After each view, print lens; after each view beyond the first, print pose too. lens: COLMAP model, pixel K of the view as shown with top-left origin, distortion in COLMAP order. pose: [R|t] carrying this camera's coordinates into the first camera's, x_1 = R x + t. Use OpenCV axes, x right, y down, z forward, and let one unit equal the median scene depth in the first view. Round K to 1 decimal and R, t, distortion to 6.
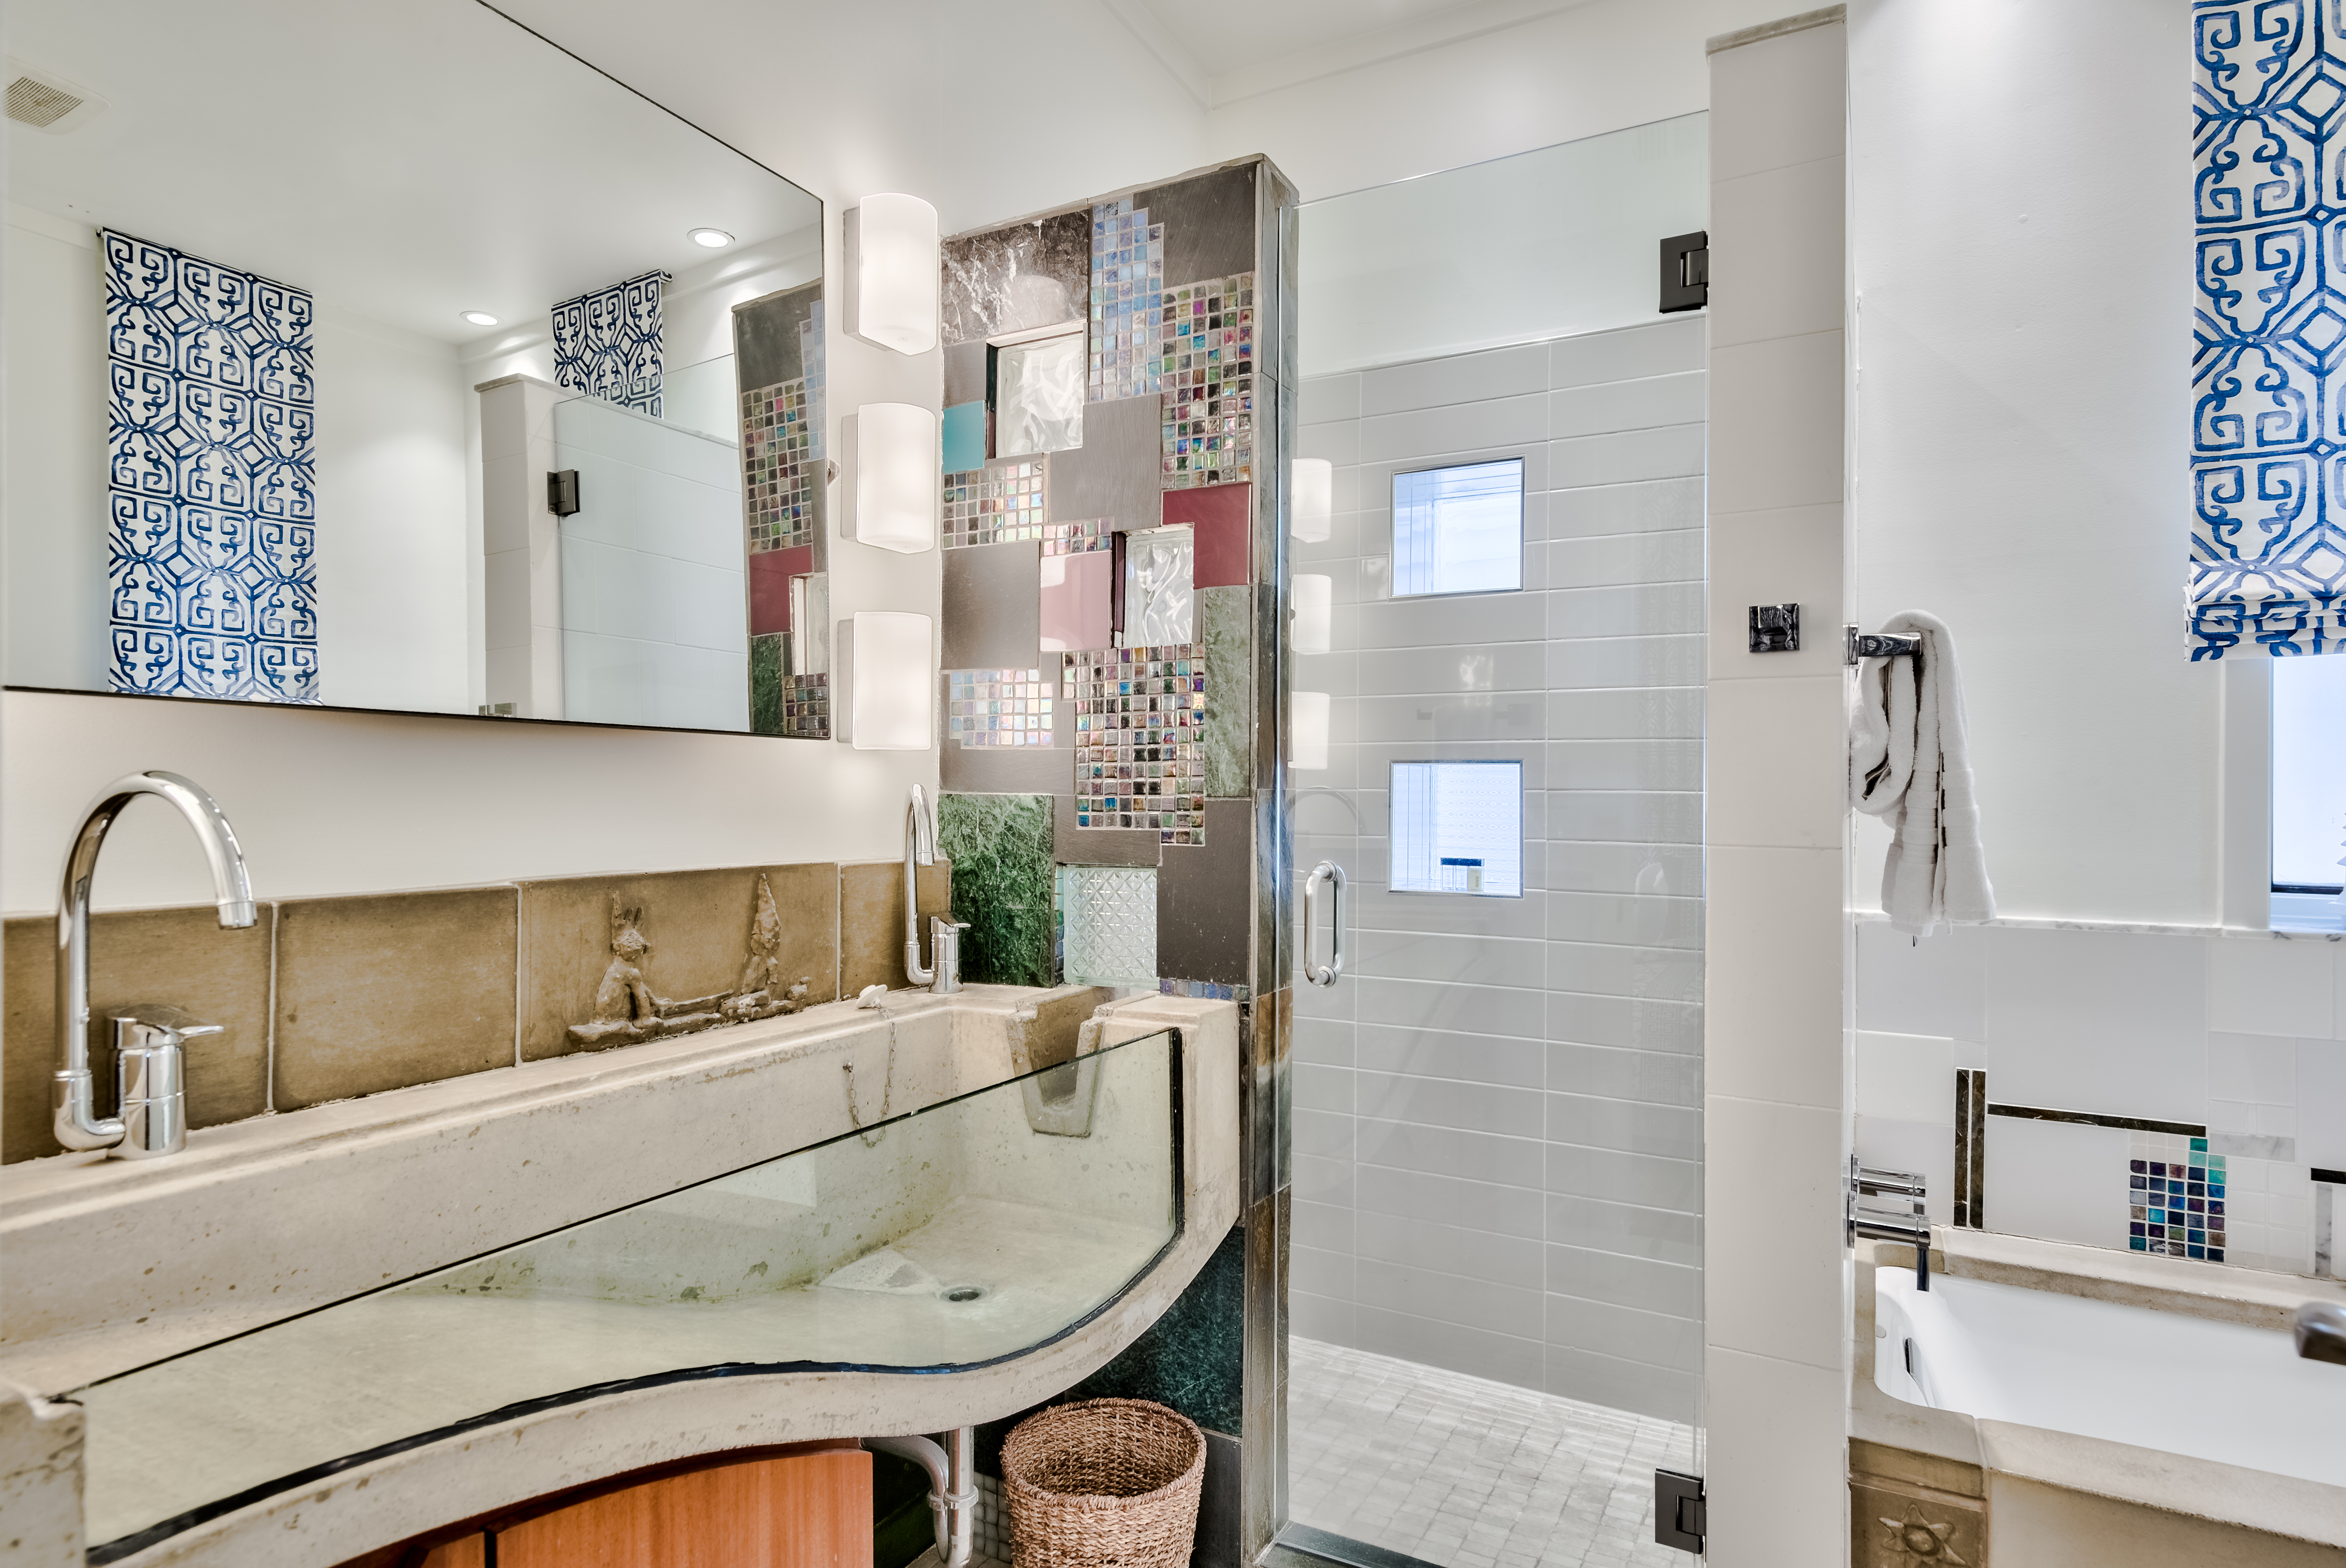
lens RADIAL K [[1257.7, 0, 1173.7], [0, 1257.7, 789.6], [0, 0, 1]] dist [0.011492, -0.000434]
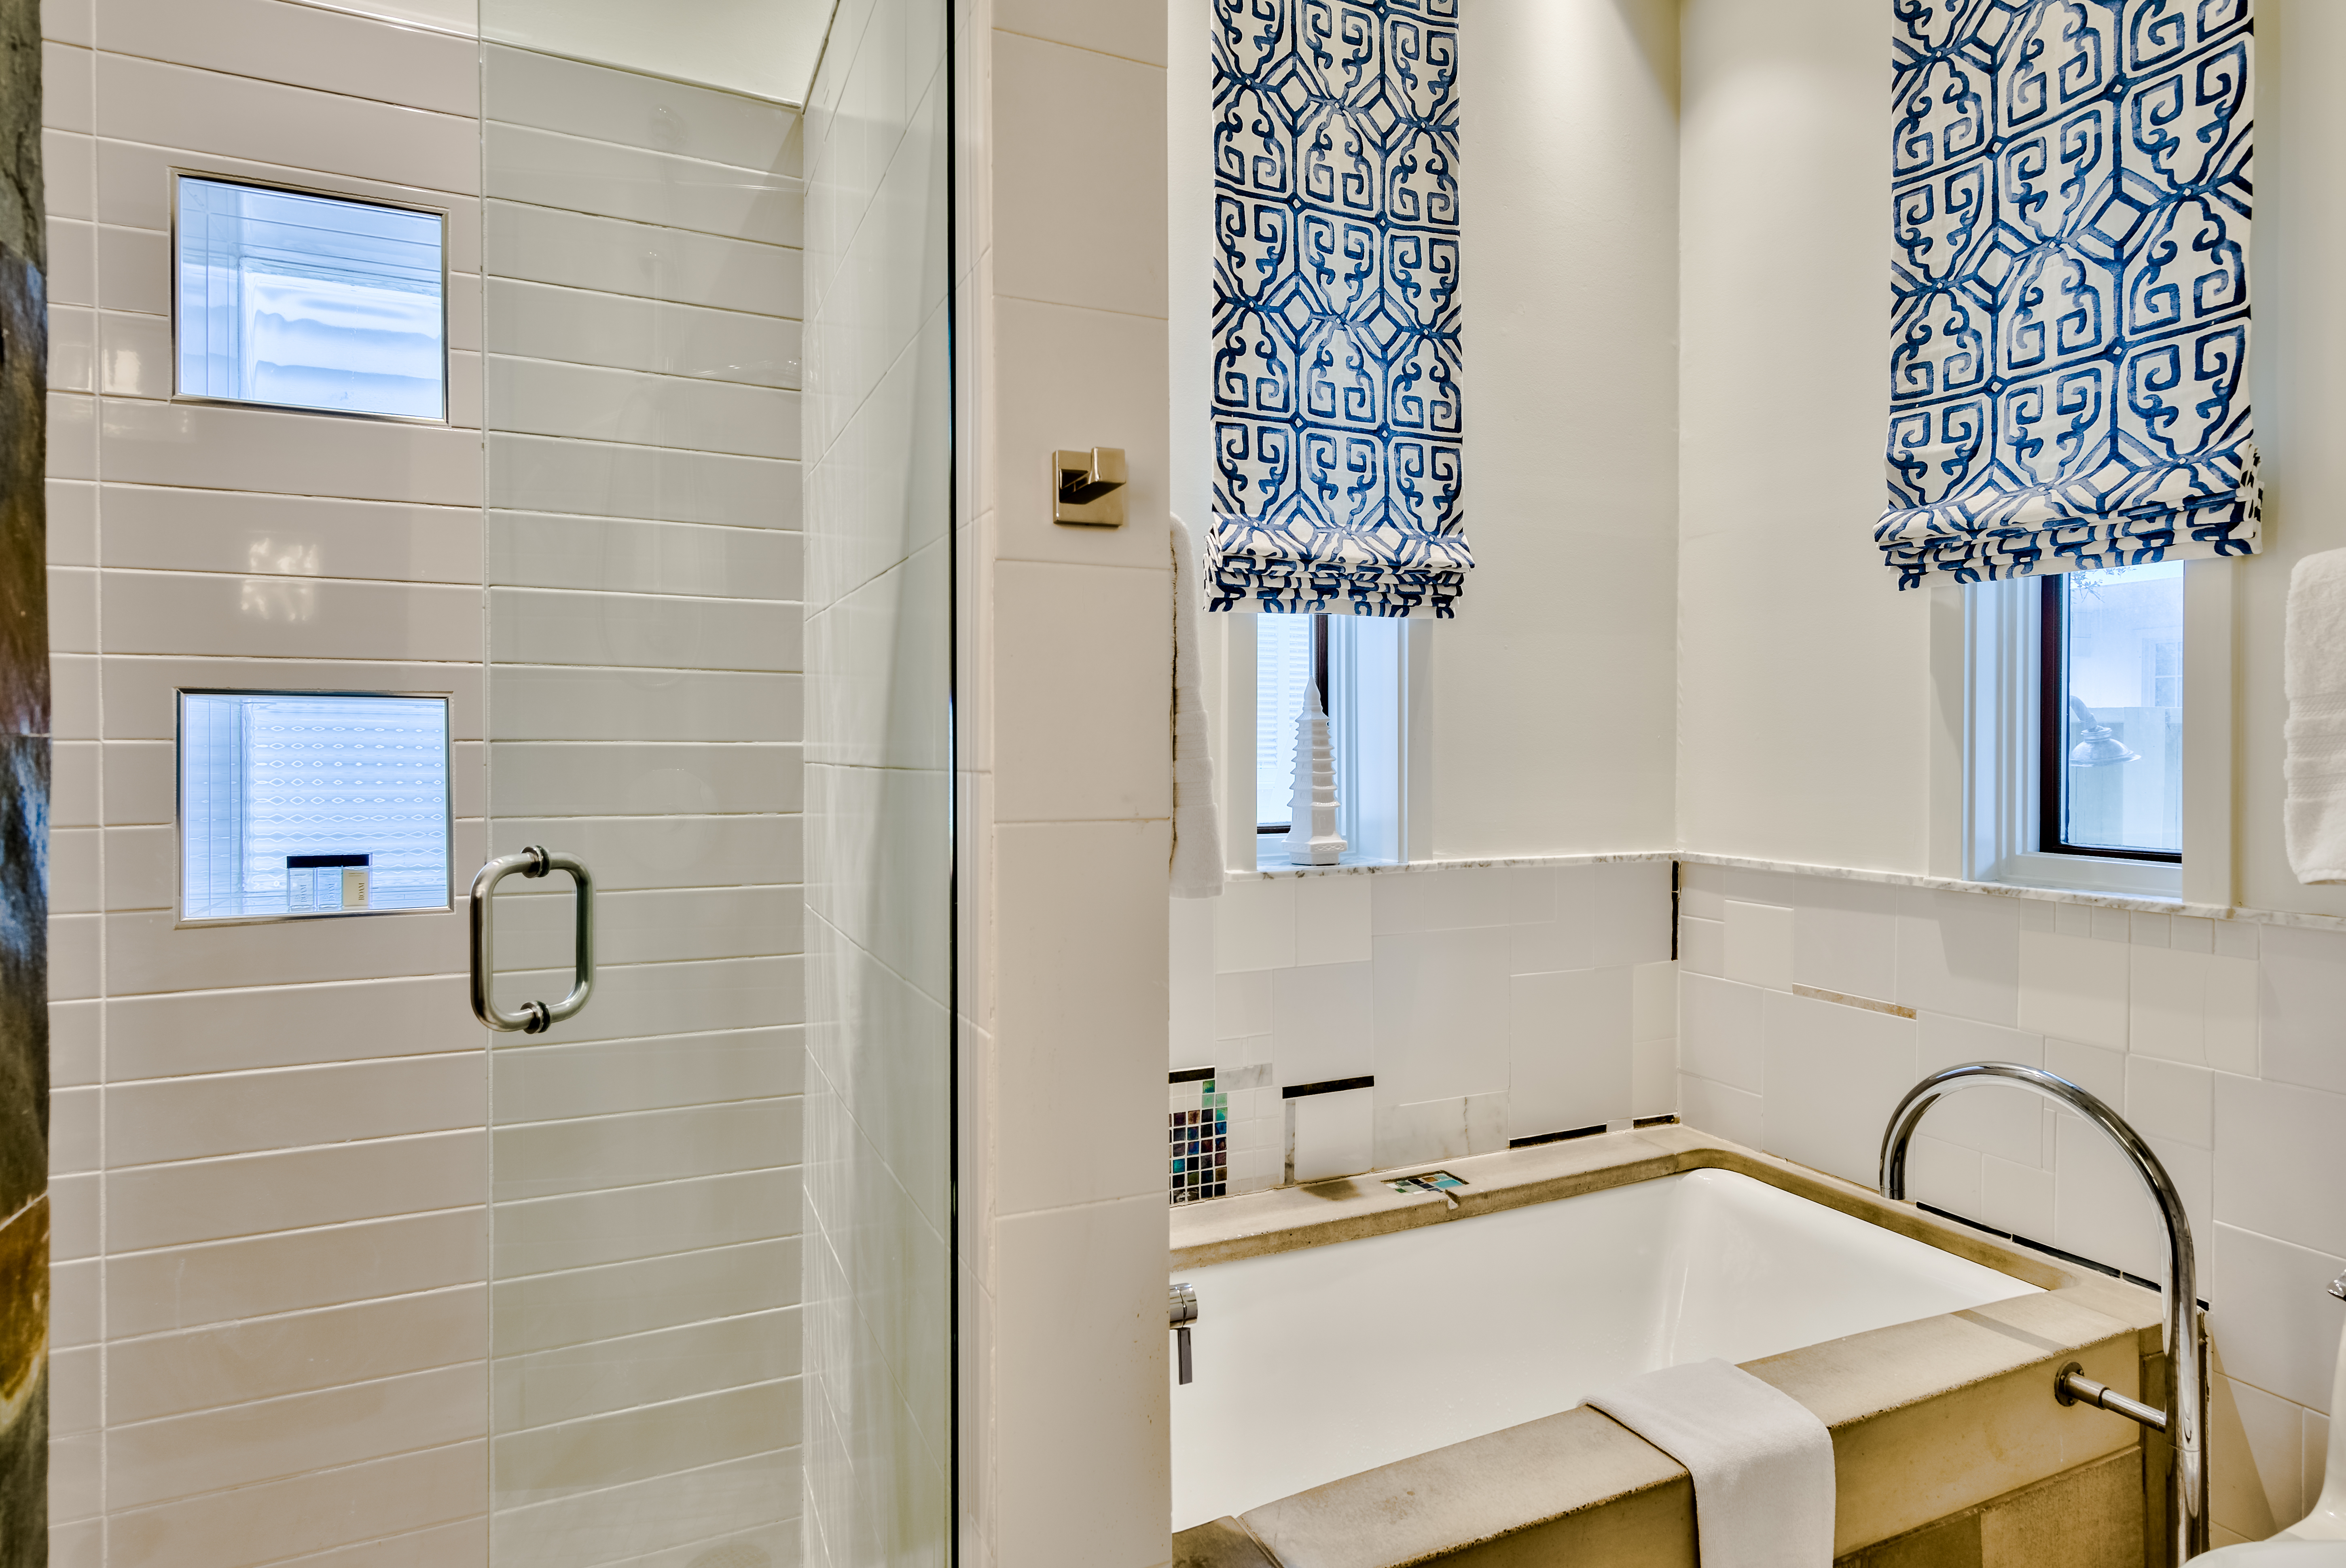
lens RADIAL K [[1257.7, 0, 1177.6], [0, 1257.7, 762.3], [0, 0, 1]] dist [0.011492, -0.000434]
pose [[0.599472, -0.011547, 0.800312, -0.015625], [0.005559, 0.999932, 0.010263, 0.008624], [-0.800376, -0.001703, 0.599495, 0.427003]]
